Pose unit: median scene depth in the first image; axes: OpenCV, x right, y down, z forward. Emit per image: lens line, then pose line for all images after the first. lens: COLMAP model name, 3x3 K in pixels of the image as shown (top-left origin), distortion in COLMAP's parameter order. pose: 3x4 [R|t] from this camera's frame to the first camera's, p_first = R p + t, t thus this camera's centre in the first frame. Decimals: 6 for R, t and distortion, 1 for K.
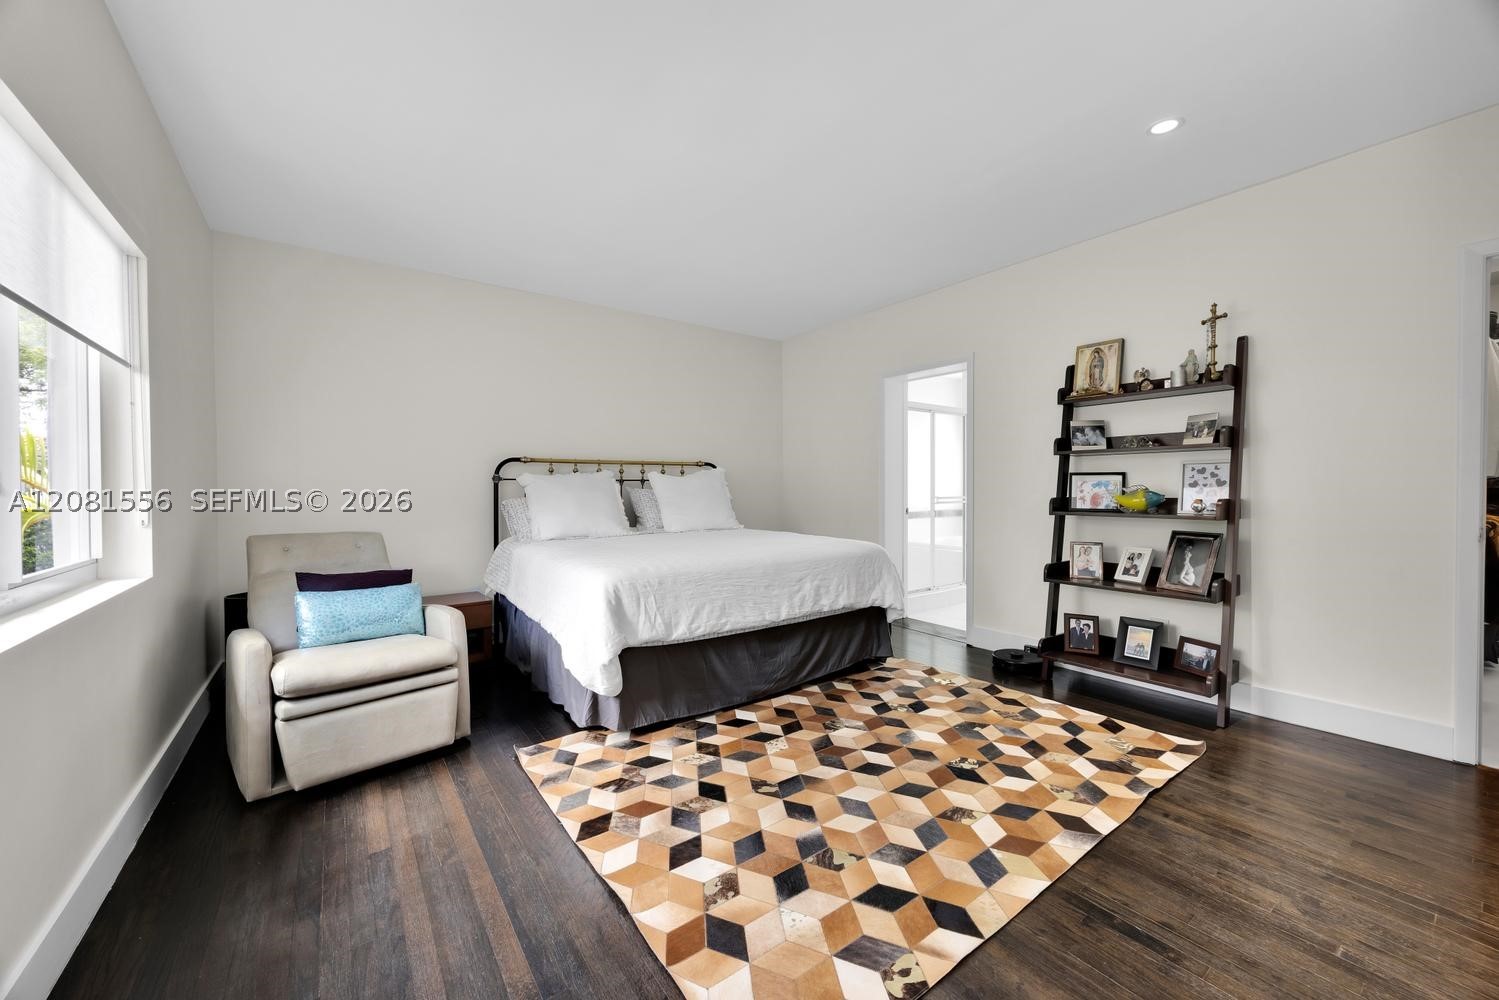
lens RADIAL K [[566.6, 0, 749.5], [0, 566.6, 495.2], [0, 0, 1]] dist [-0.003026, 0.000613]
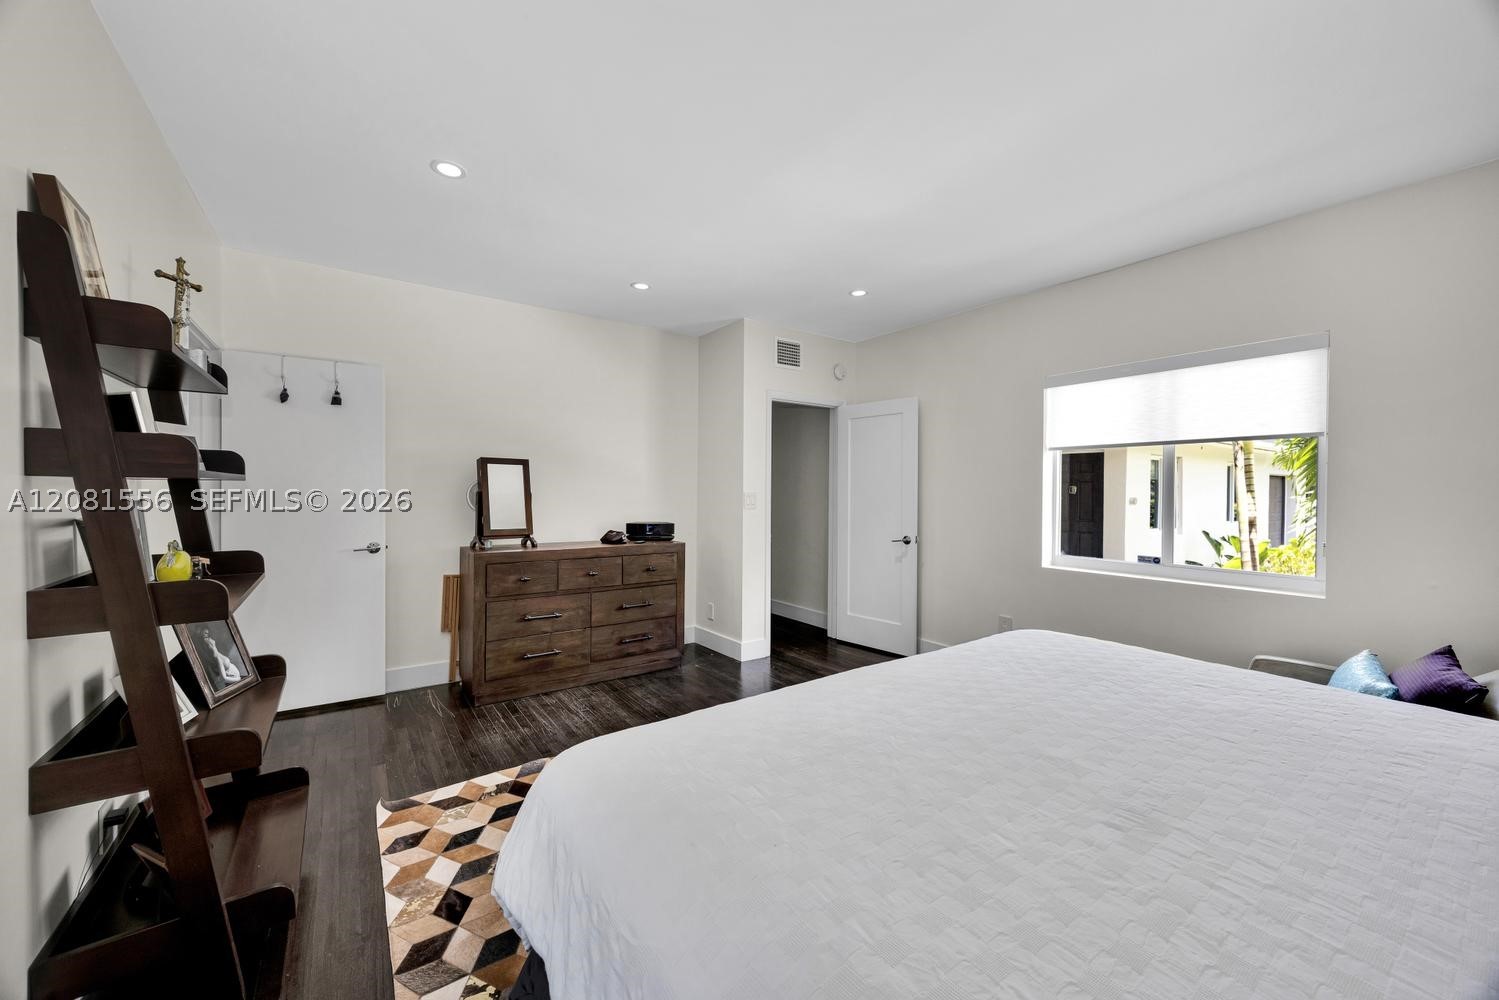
lens RADIAL K [[566.6, 0, 750.2], [0, 566.6, 497.6], [0, 0, 1]] dist [-0.003026, 0.000613]
pose [[-0.999958, -0.001537, 0.009037, 0.172926], [-0.001251, 0.999501, 0.031569, -0.089955], [-0.009081, 0.031557, -0.999461, 1.828331]]
